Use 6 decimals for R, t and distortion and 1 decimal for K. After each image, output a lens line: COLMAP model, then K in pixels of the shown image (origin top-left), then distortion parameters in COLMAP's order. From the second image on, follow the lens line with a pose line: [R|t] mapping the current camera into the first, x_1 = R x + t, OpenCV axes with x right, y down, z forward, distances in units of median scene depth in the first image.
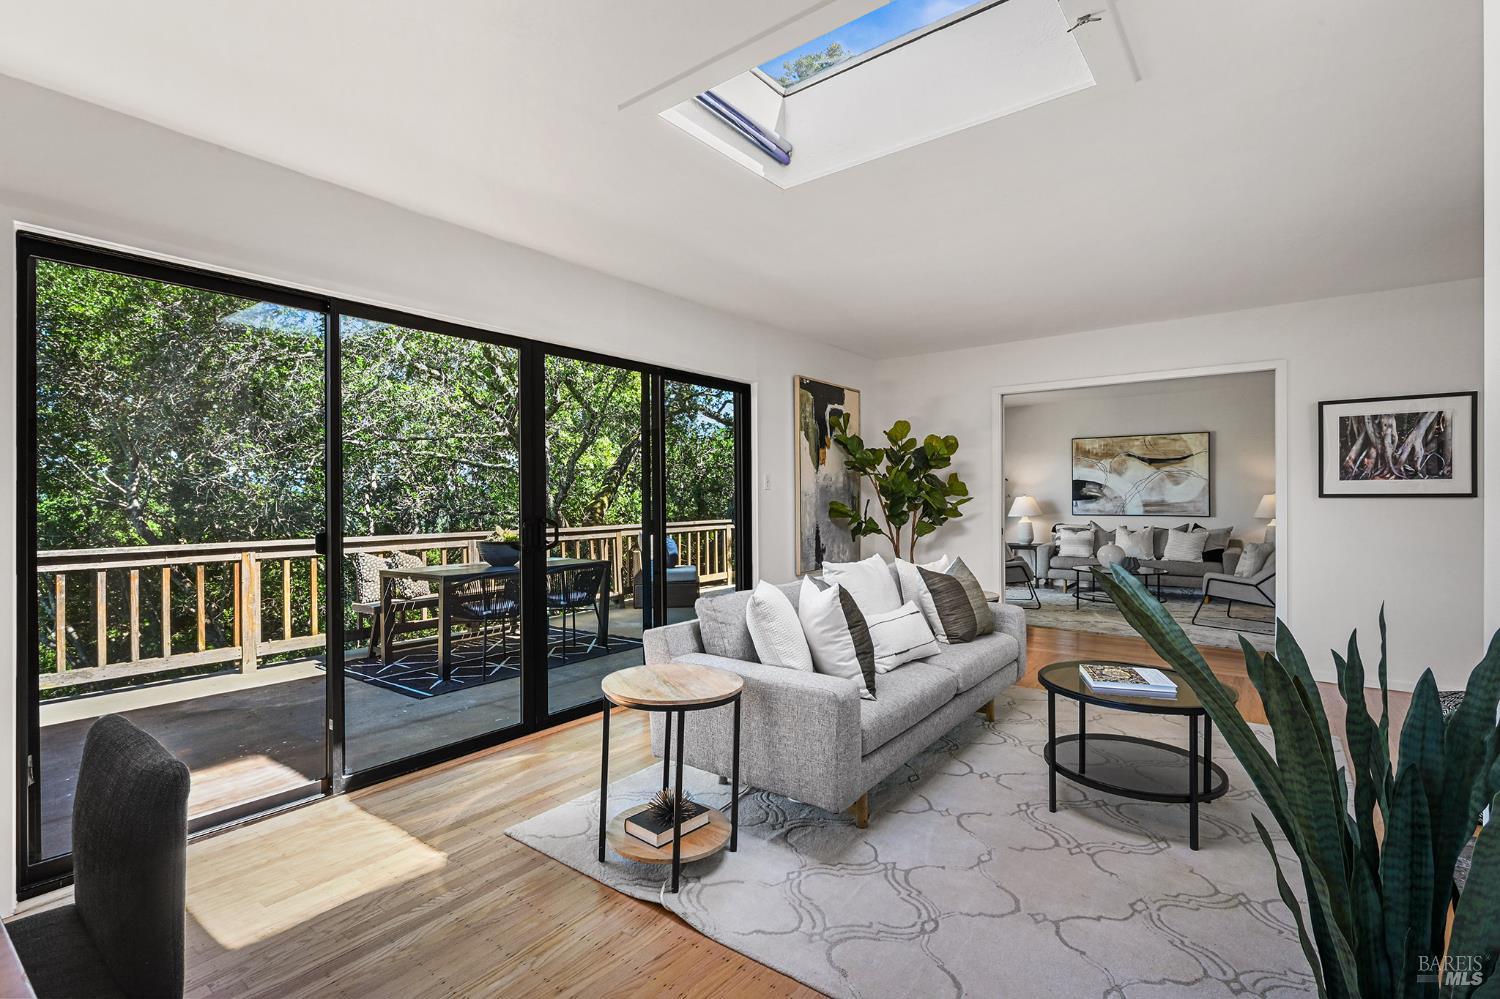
lens RADIAL K [[685.6, 0, 748.5], [0, 685.6, 500.6], [0, 0, 1]] dist [-0.001700, 0.000283]
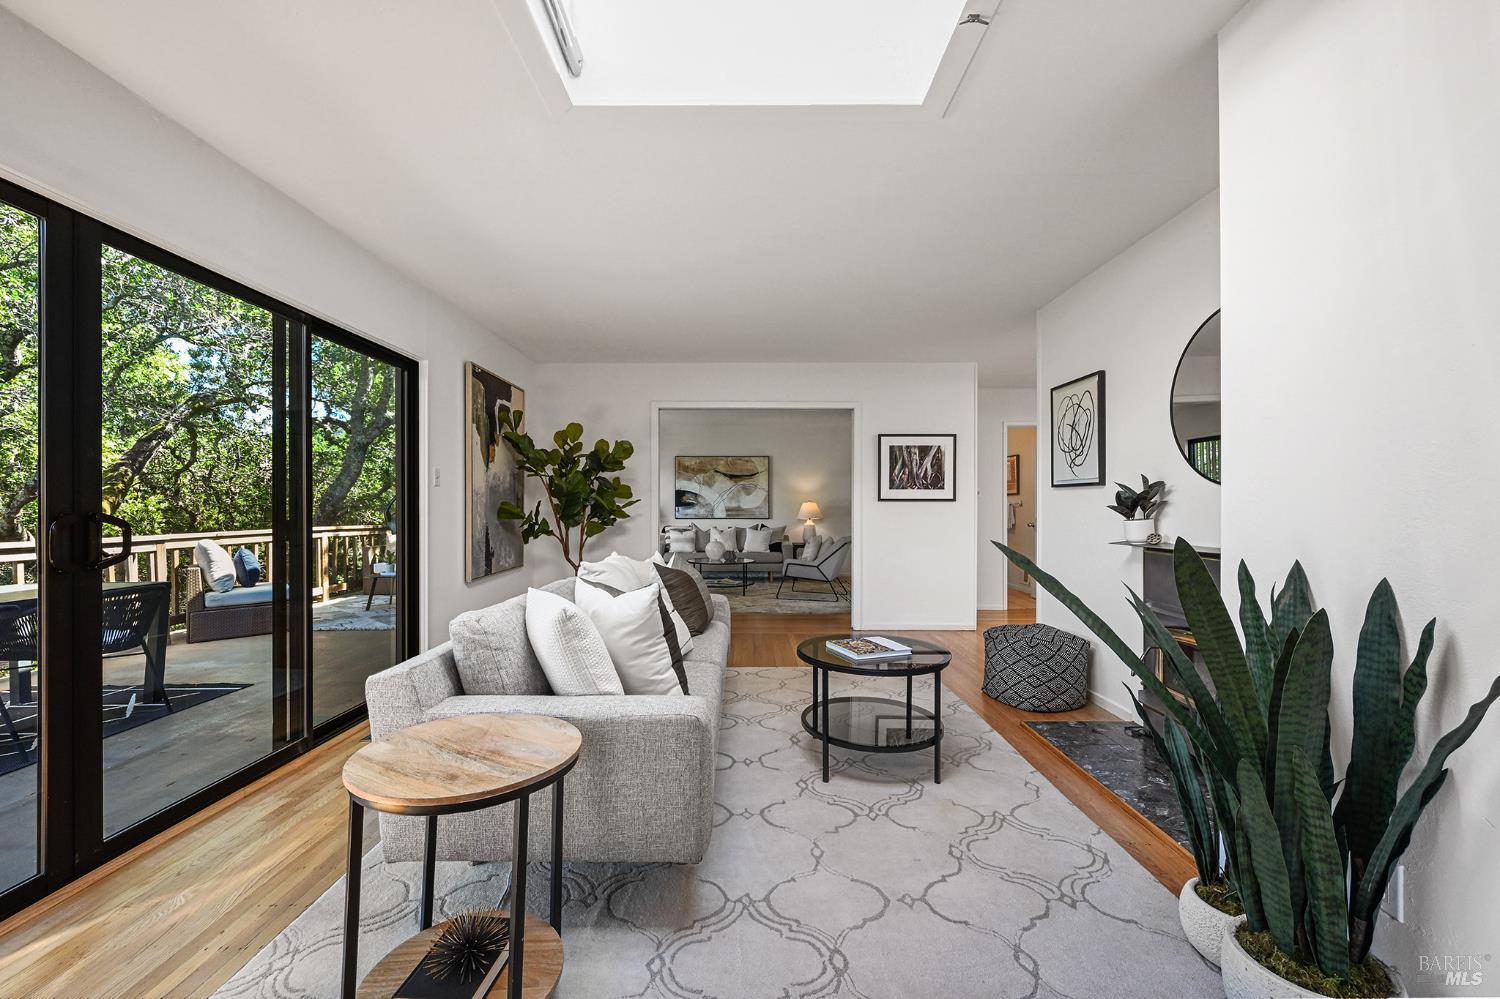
lens RADIAL K [[588.1, 0, 758.2], [0, 588.1, 505.1], [0, 0, 1]] dist [-0.002852, -0.000091]
pose [[0.795997, 0.006980, 0.605261, -0.089226], [-0.001716, 0.999956, -0.009275, 0.012935], [-0.605299, 0.006344, 0.795973, 0.145662]]
